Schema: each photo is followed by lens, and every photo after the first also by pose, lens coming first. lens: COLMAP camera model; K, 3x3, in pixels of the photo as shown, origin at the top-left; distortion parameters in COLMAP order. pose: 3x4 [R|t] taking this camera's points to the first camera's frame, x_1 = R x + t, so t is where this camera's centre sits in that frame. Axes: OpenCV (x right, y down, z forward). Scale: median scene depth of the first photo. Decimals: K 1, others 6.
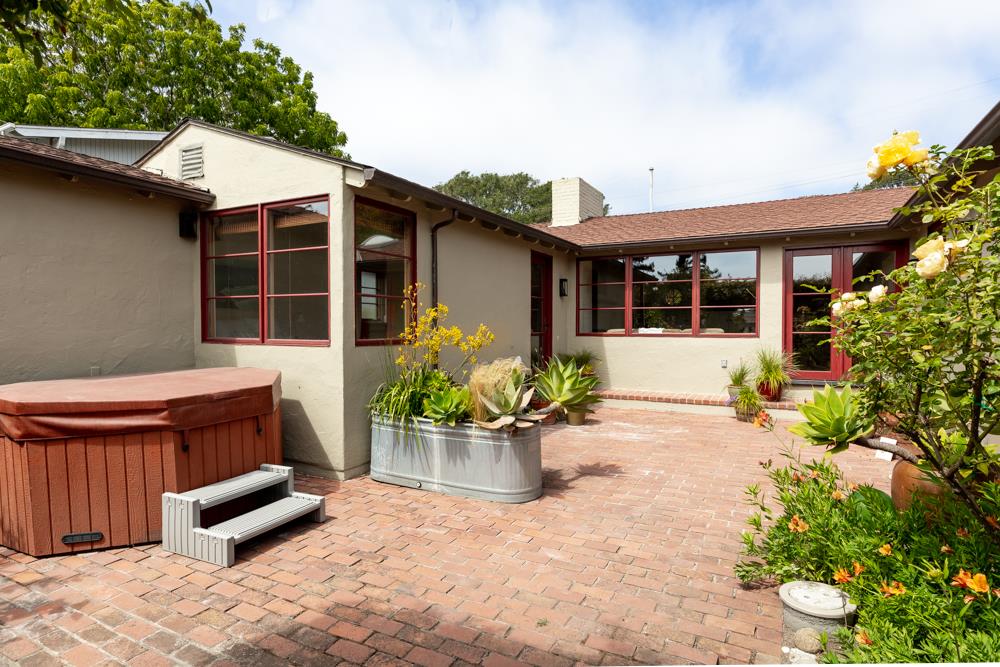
lens RADIAL K [[535.6, 0, 500.0], [0, 535.6, 333.5], [0, 0, 1]] dist [0.002037, 0.000256]
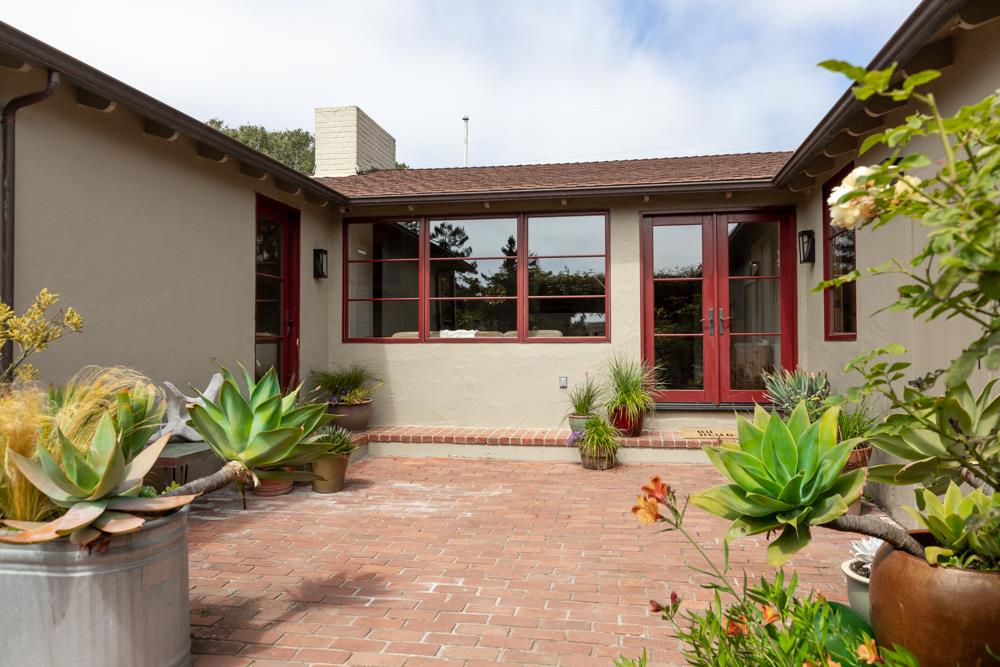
lens RADIAL K [[604.8, 0, 500.0], [0, 604.8, 333.5], [0, 0, 1]] dist [-0.019332, 0.000522]
pose [[0.954984, 0.007714, 0.296556, 0.126883], [0.005817, 0.998983, -0.044716, 0.030741], [-0.296599, 0.044428, 0.953968, 0.321078]]
